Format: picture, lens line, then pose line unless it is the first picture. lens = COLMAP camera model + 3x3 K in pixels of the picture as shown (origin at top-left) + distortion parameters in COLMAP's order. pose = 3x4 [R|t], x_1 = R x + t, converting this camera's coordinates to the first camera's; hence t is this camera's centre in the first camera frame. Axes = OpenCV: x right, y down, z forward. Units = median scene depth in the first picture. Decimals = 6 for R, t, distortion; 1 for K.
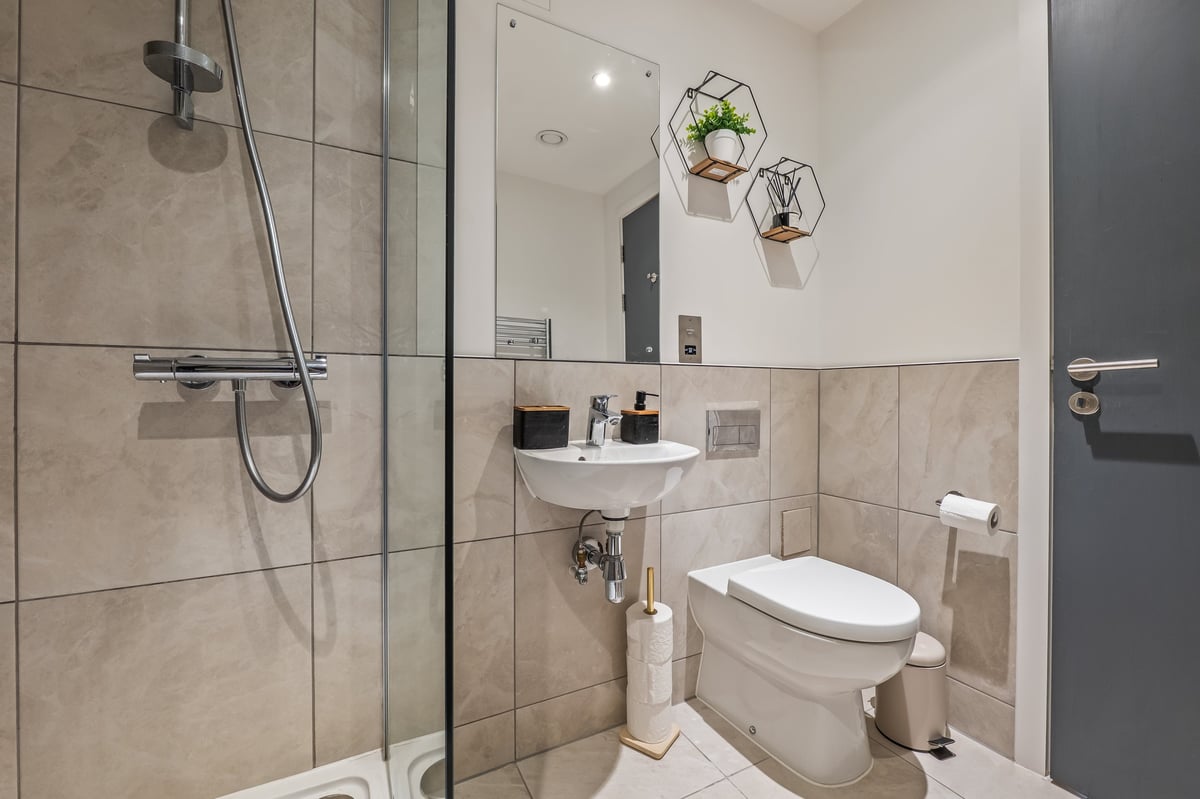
lens RADIAL K [[492.3, 0, 606.9], [0, 492.3, 395.3], [0, 0, 1]] dist [-0.013249, 0.001510]
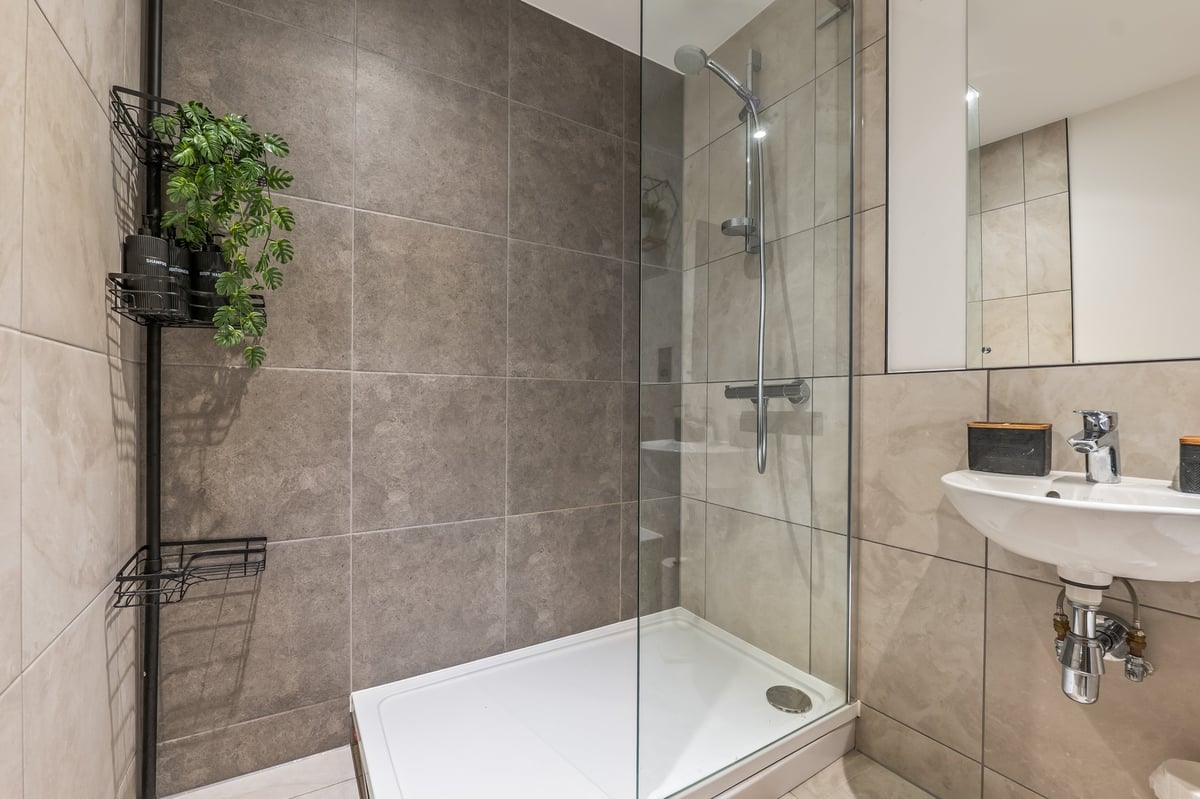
lens RADIAL K [[492.3, 0, 601.7], [0, 492.3, 407.5], [0, 0, 1]] dist [-0.013249, 0.001510]
pose [[0.081507, 0.004865, -0.996661, 0.626312], [-0.011171, 0.999930, 0.003967, -0.000210], [0.996610, 0.010810, 0.081556, 0.234127]]
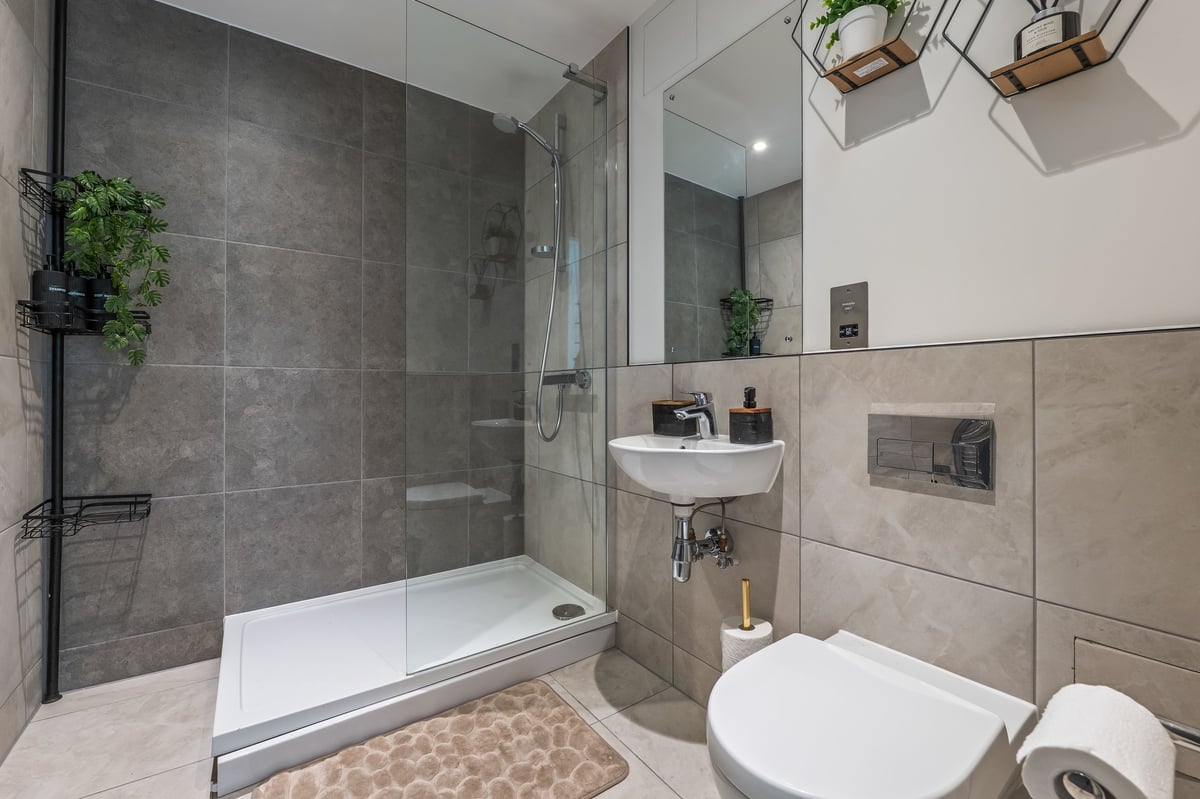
lens RADIAL K [[492.3, 0, 603.7], [0, 492.3, 387.7], [0, 0, 1]] dist [-0.013249, 0.001510]
pose [[0.138118, -0.007507, -0.990387, 1.034690], [-0.002275, 0.999966, -0.007897, -0.000385], [0.990413, 0.003344, 0.138096, 0.652536]]
